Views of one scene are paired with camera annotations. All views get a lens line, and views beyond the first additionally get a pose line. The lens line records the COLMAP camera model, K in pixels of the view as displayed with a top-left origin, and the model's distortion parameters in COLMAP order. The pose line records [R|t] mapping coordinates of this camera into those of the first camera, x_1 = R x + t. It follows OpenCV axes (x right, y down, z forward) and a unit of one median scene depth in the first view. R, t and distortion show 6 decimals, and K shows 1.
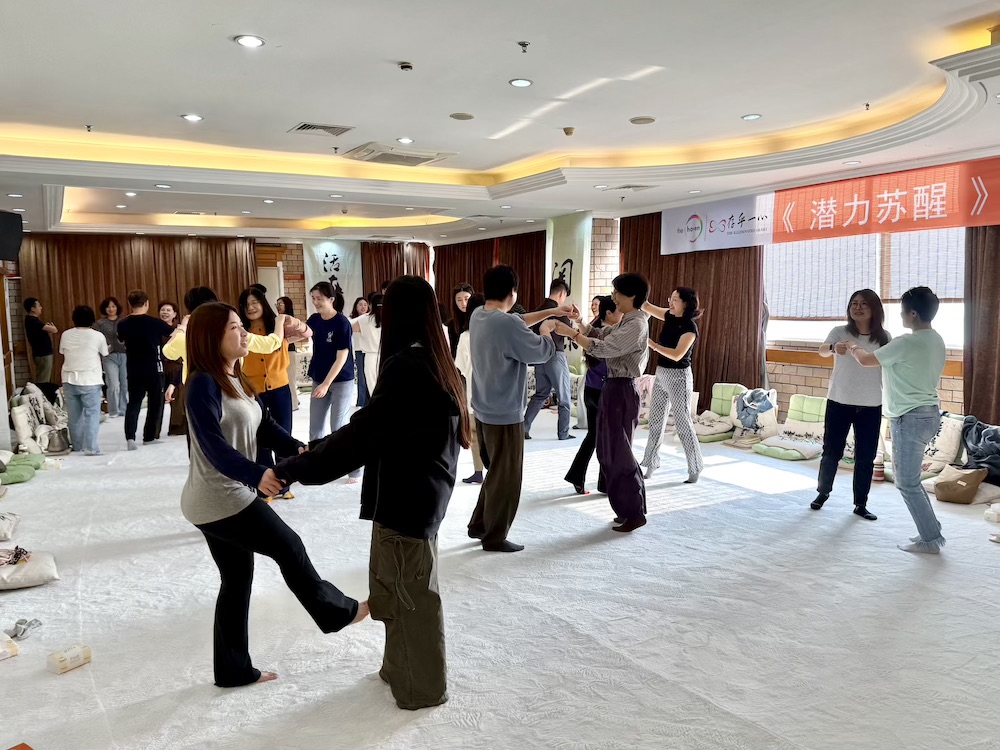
lens RADIAL K [[757.5, 0, 500.0], [0, 757.5, 375.0], [0, 0, 1]] dist [0.094151, -0.161387]
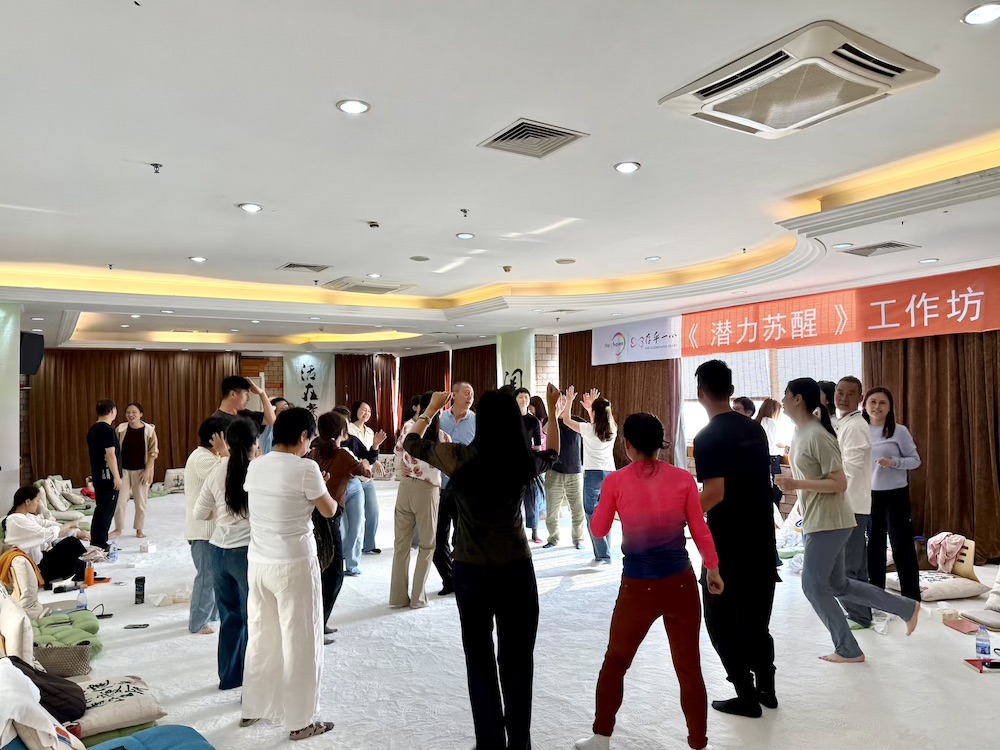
lens RADIAL K [[757.5, 0, 500.0], [0, 757.5, 375.0], [0, 0, 1]] dist [0.094151, -0.161387]
pose [[0.999349, -0.004593, 0.035788, 0.027569], [0.009287, 0.991192, -0.132108, 0.010207], [-0.034866, 0.132354, 0.990589, -0.157255]]
